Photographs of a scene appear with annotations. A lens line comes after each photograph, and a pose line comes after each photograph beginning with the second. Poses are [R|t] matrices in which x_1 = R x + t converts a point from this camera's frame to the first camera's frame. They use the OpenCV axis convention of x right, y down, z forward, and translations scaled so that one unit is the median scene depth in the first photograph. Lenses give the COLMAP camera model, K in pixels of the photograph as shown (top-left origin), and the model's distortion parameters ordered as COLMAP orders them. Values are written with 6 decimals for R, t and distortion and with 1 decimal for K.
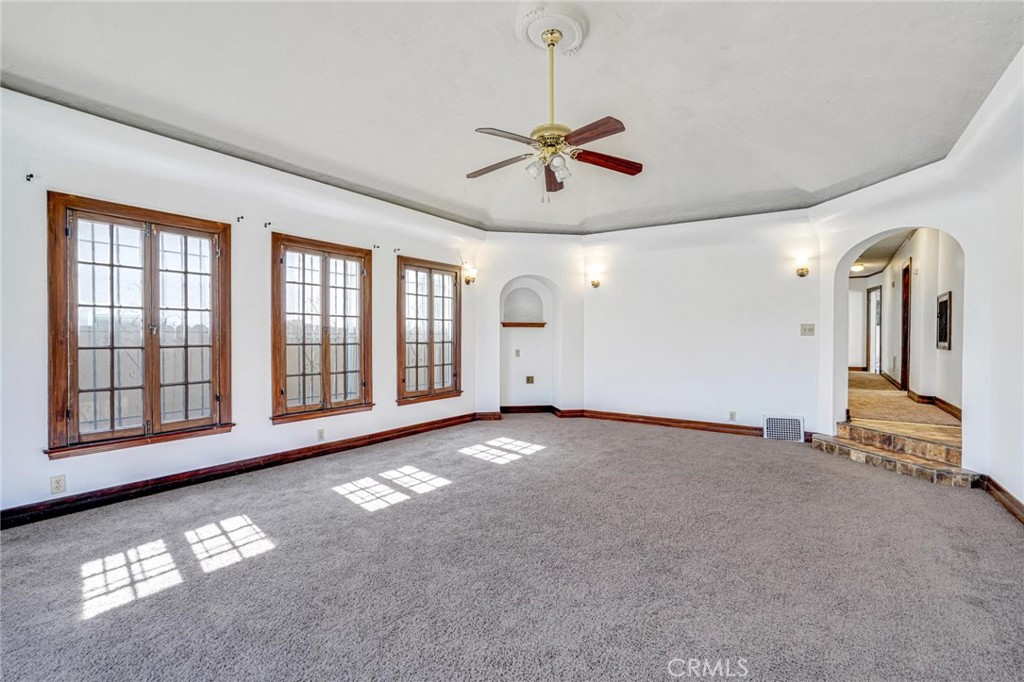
lens RADIAL K [[454.9, 0, 499.0], [0, 454.9, 338.3], [0, 0, 1]] dist [-0.015264, 0.000505]
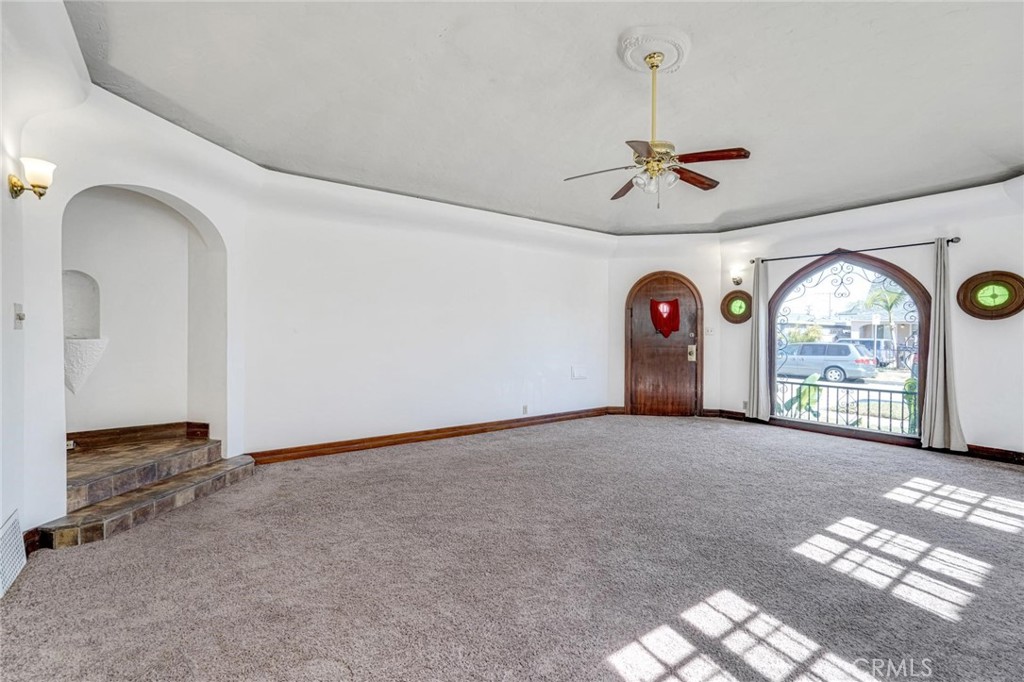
lens RADIAL K [[502.9, 0, 470.2], [0, 502.9, 341.0], [0, 0, 1]] dist [0.002729, 0.001267]
pose [[-0.947252, -0.009328, 0.320355, 0.079298], [-0.005054, 0.999887, 0.014170, -0.001037], [-0.320451, 0.011803, -0.947191, 1.335613]]
